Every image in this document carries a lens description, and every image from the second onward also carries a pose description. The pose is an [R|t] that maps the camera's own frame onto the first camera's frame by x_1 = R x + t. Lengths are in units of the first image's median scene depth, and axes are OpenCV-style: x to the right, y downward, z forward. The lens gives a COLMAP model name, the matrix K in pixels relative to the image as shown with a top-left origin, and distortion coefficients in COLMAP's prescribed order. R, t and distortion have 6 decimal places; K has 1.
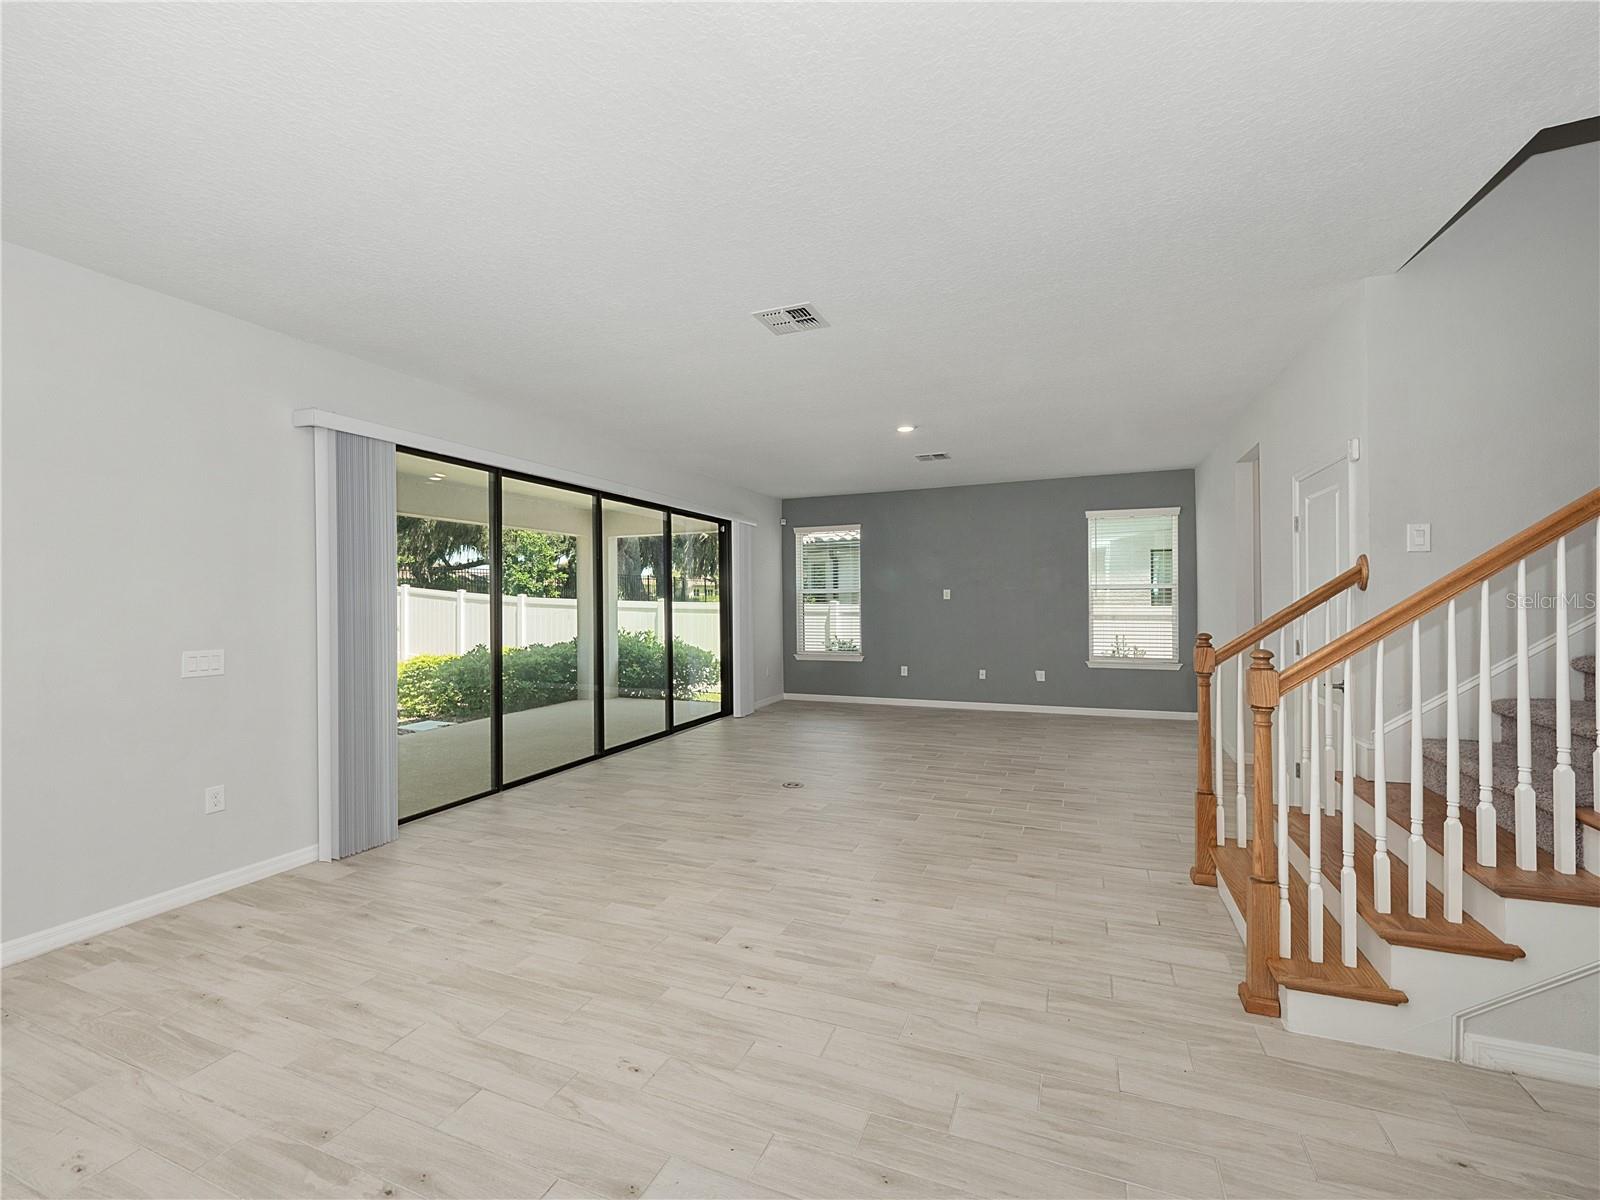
lens RADIAL K [[691.4, 0, 788.2], [0, 691.4, 603.2], [0, 0, 1]] dist [-0.001909, -0.003276]
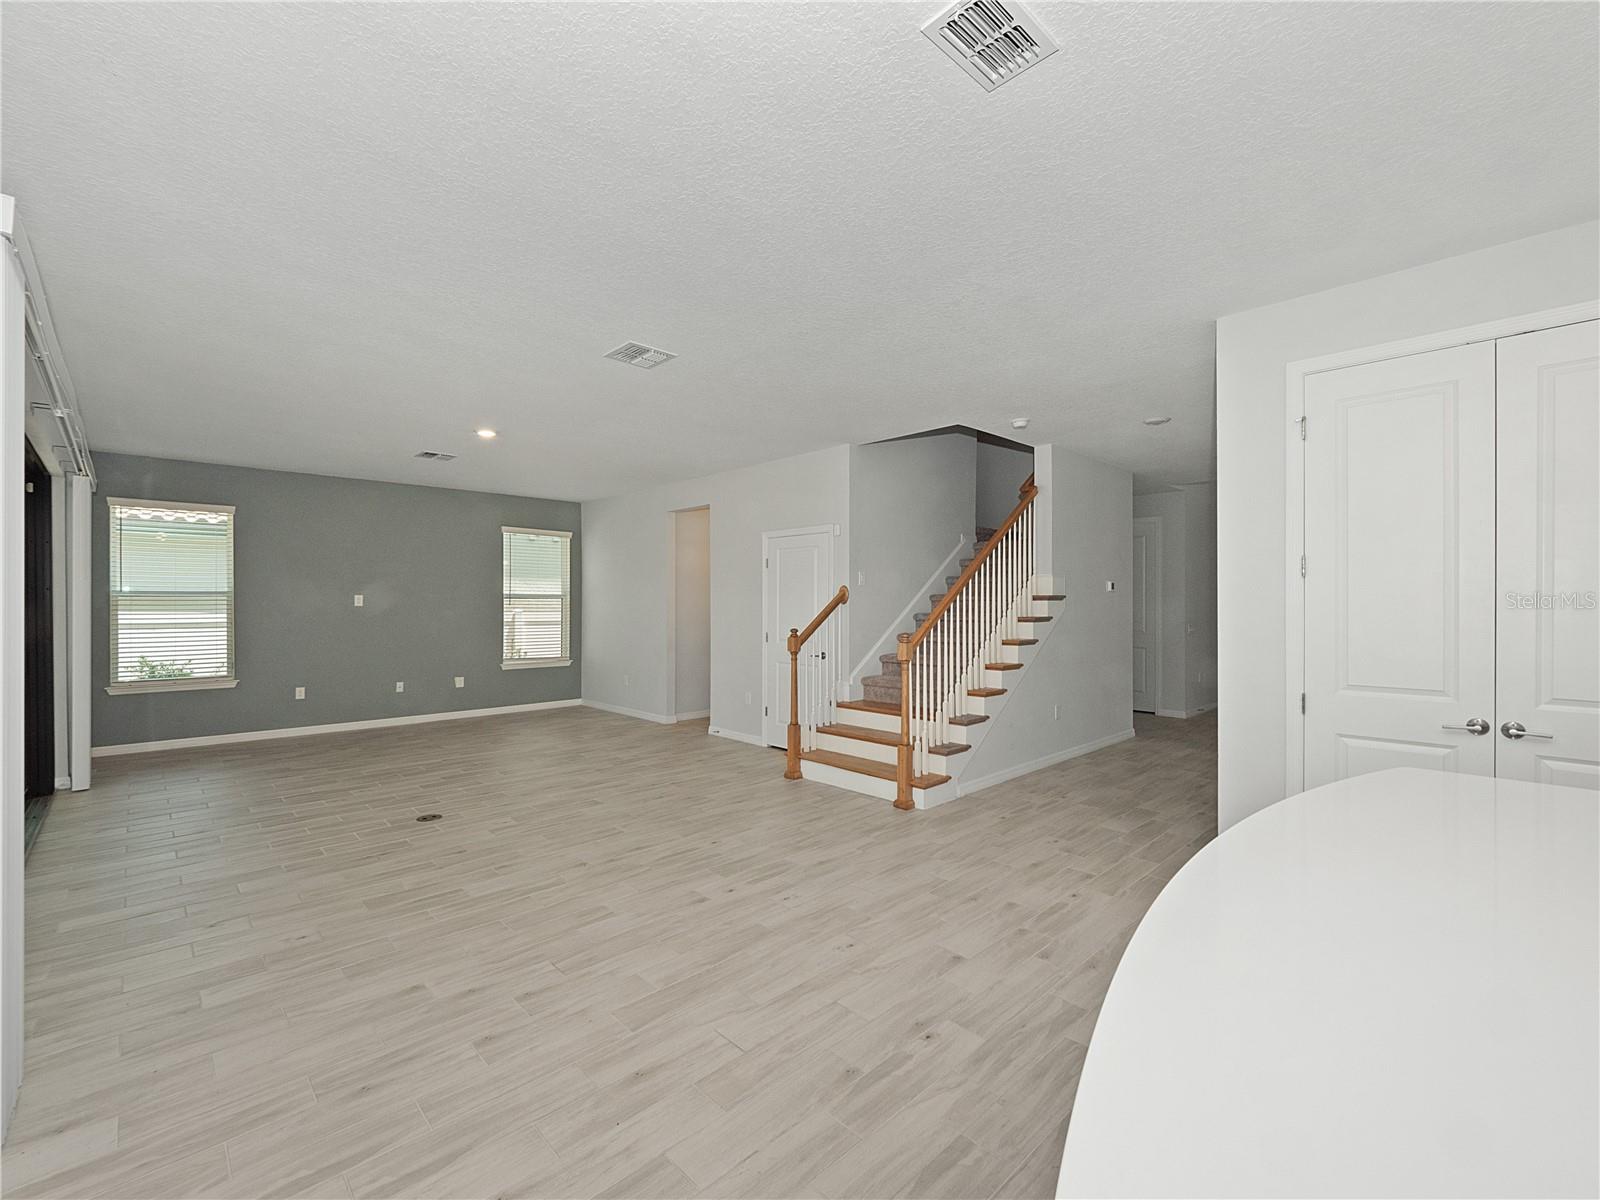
lens RADIAL K [[691.4, 0, 805.3], [0, 691.4, 600.5], [0, 0, 1]] dist [-0.001909, -0.003276]
pose [[0.399278, 0.011517, 0.916758, -0.818844], [0.002762, 0.999901, -0.013765, 0.000378], [-0.916826, 0.008028, 0.399207, 0.277762]]
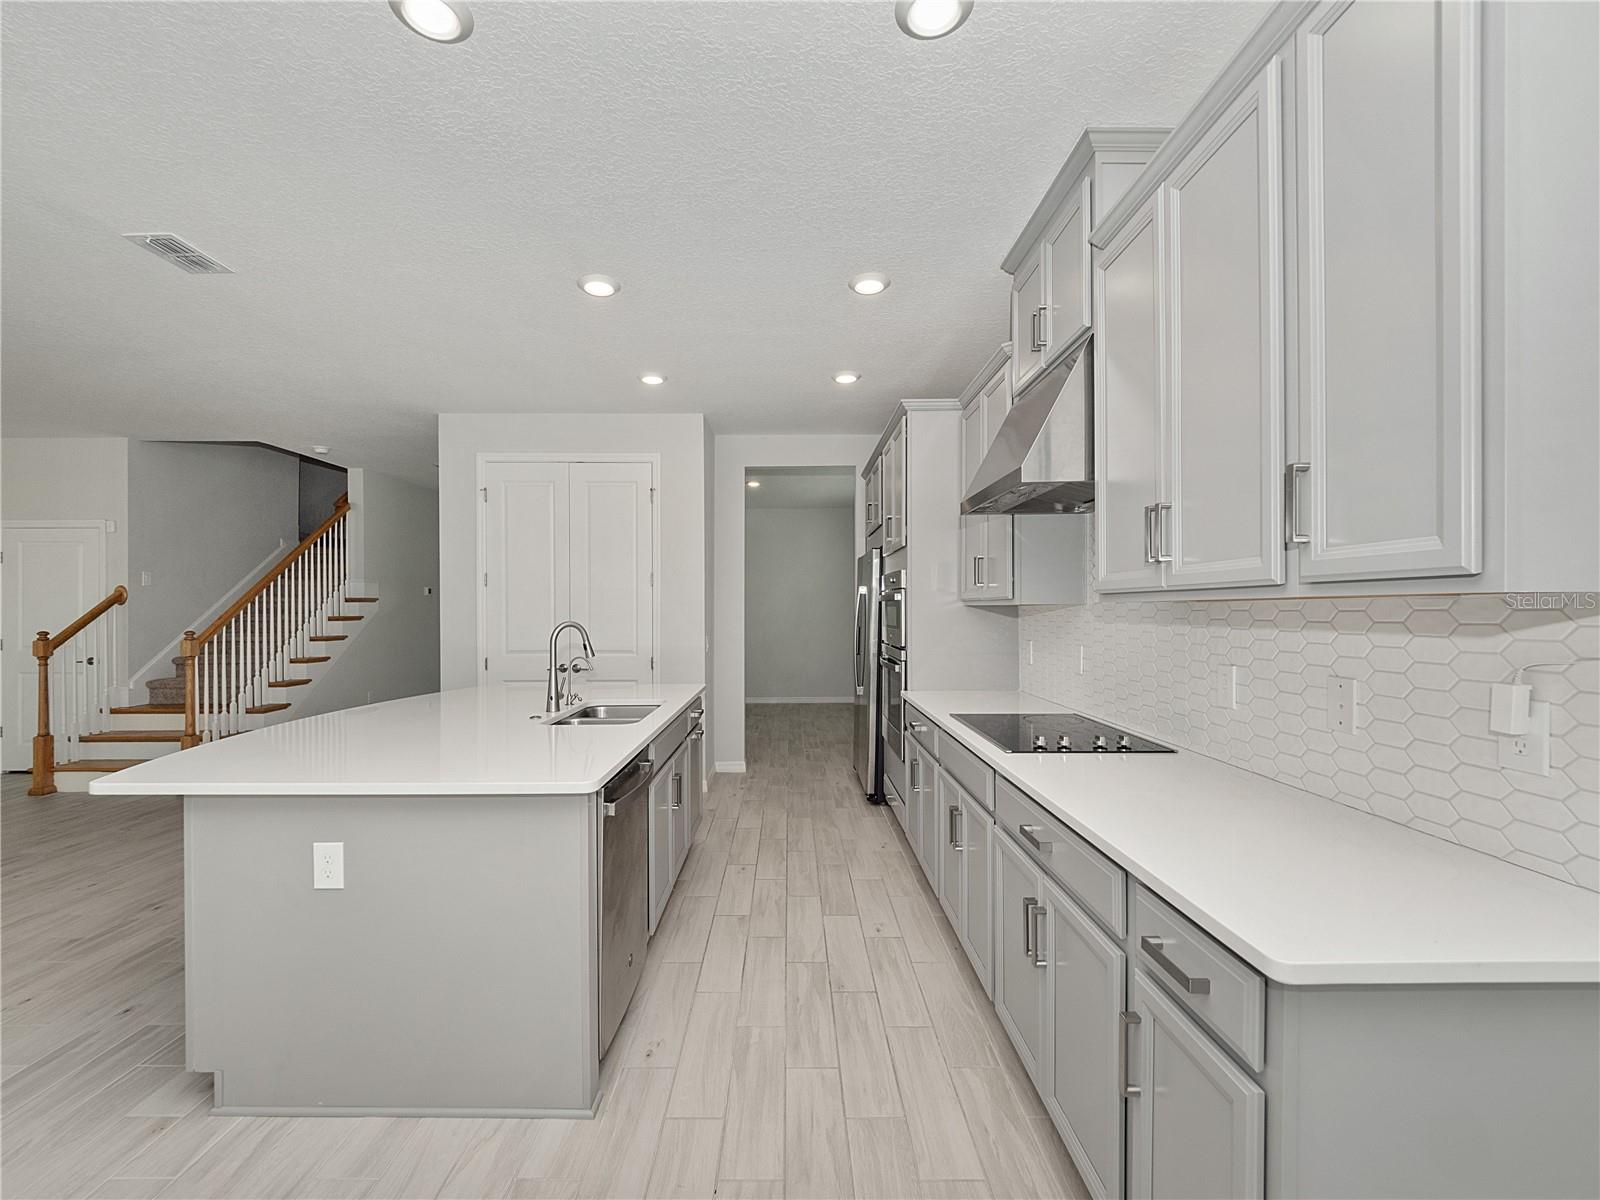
lens RADIAL K [[691.4, 0, 786.9], [0, 691.4, 607.7], [0, 0, 1]] dist [-0.001909, -0.003276]
pose [[-0.367085, 0.010186, 0.930132, -1.267685], [0.011003, 0.999918, -0.006608, 0.018832], [-0.930123, 0.007809, -0.367166, 0.023623]]
